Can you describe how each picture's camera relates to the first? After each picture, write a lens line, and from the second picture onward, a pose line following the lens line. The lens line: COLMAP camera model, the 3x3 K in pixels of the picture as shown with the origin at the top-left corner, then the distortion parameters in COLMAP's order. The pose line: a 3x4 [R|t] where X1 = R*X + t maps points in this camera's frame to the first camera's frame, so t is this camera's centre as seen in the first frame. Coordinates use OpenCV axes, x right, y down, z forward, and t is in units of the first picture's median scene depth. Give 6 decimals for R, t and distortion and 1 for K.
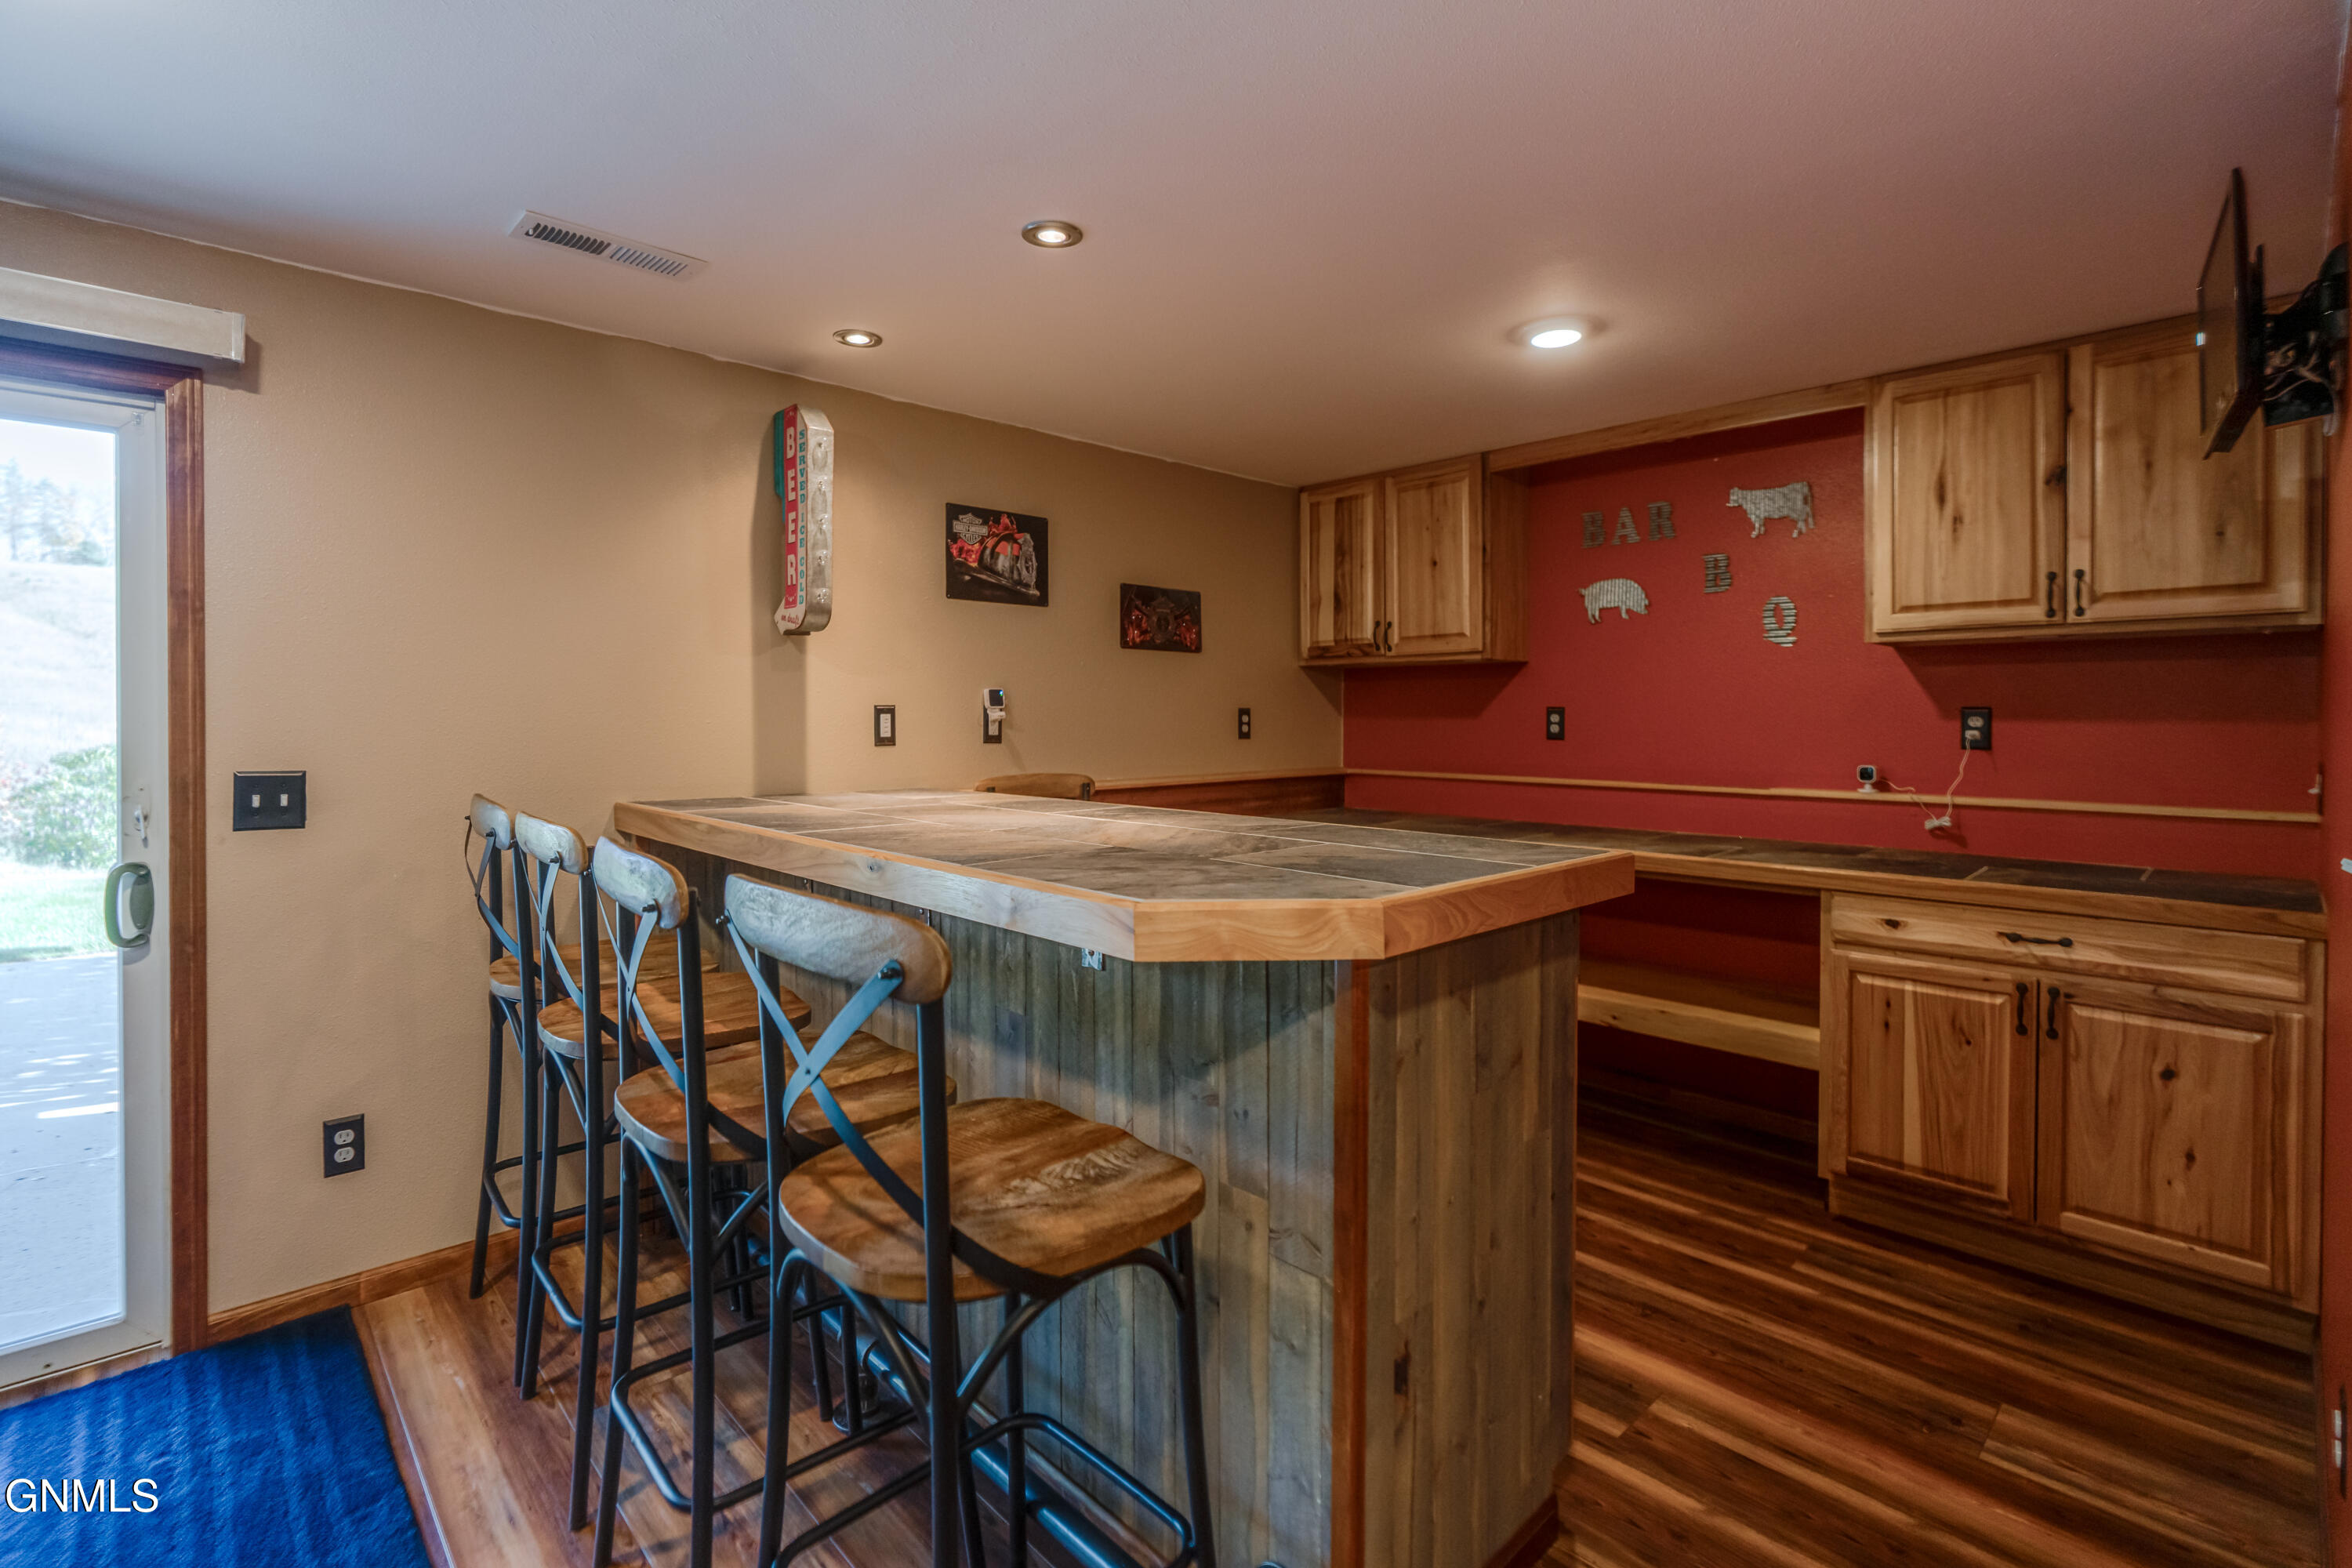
lens RADIAL K [[1096.7, 0, 1190.2], [0, 1096.7, 748.6], [0, 0, 1]] dist [-0.002364, 0.000521]
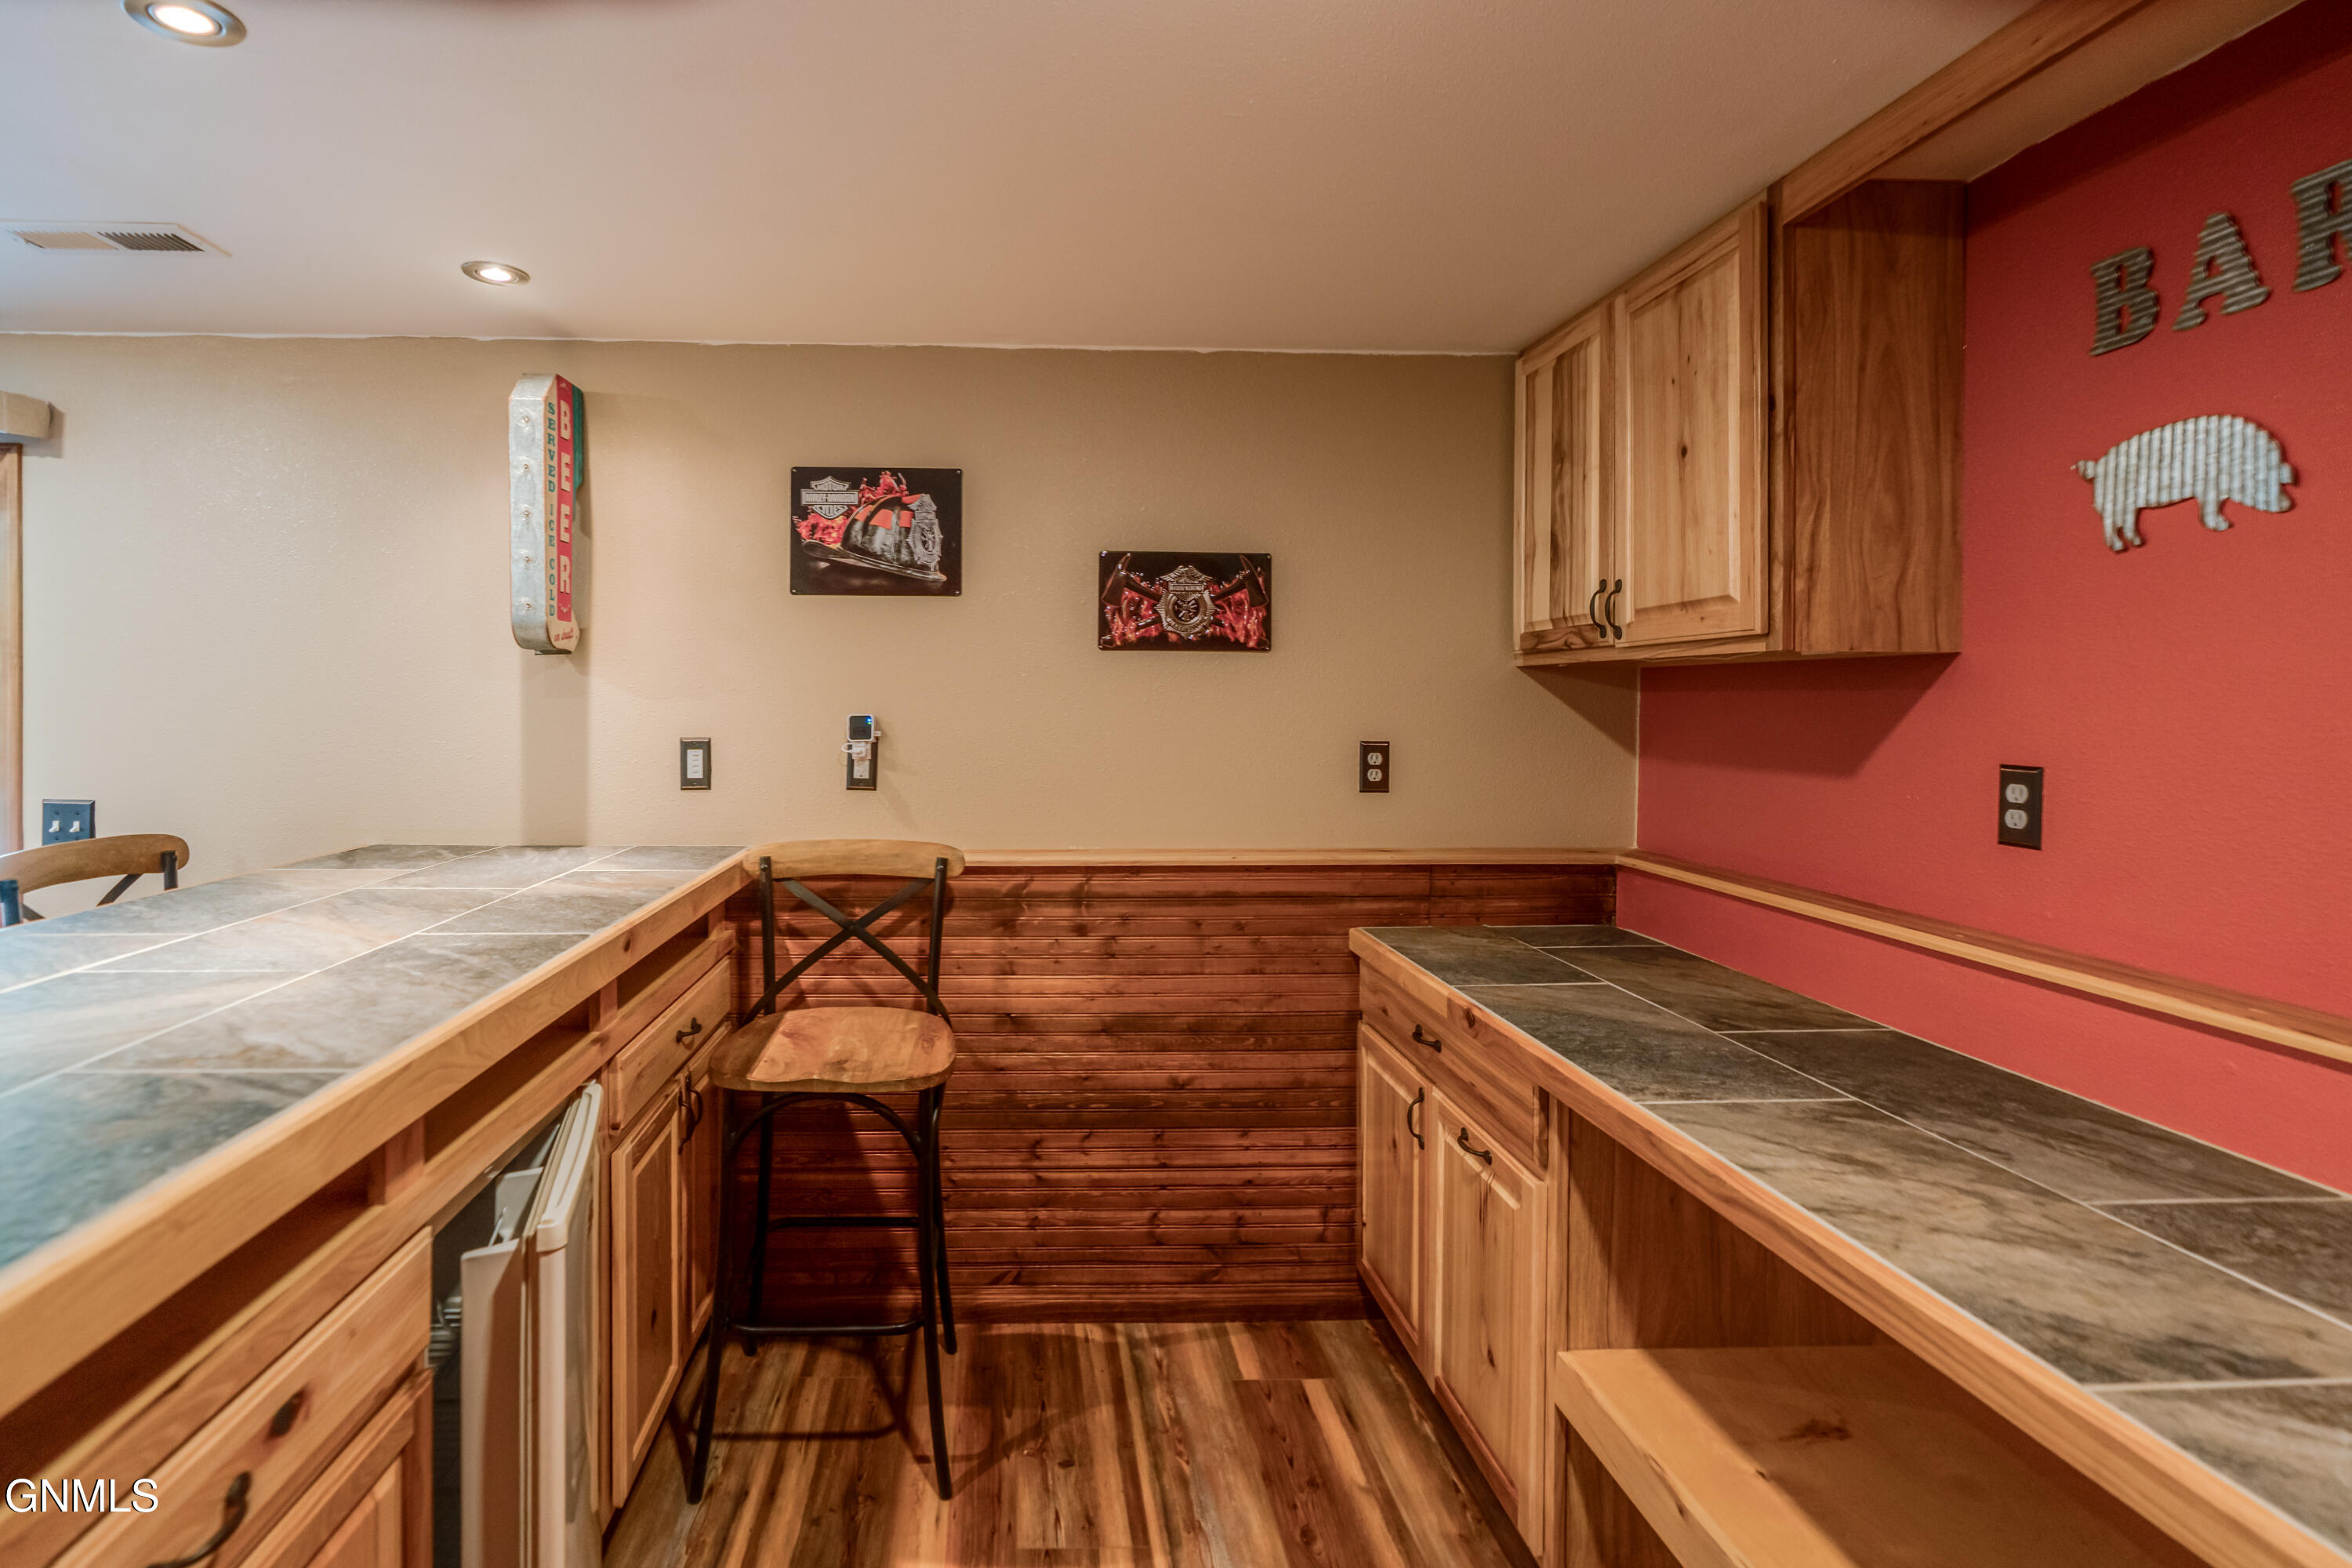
lens RADIAL K [[1109.3, 0, 1181.8], [0, 1109.3, 712.4], [0, 0, 1]] dist [0.000234, 0.000515]
pose [[0.733653, 0.014790, -0.679363, 0.415837], [-0.026389, 0.999629, -0.006737, -0.050358], [0.679011, 0.022870, 0.733771, 0.536206]]
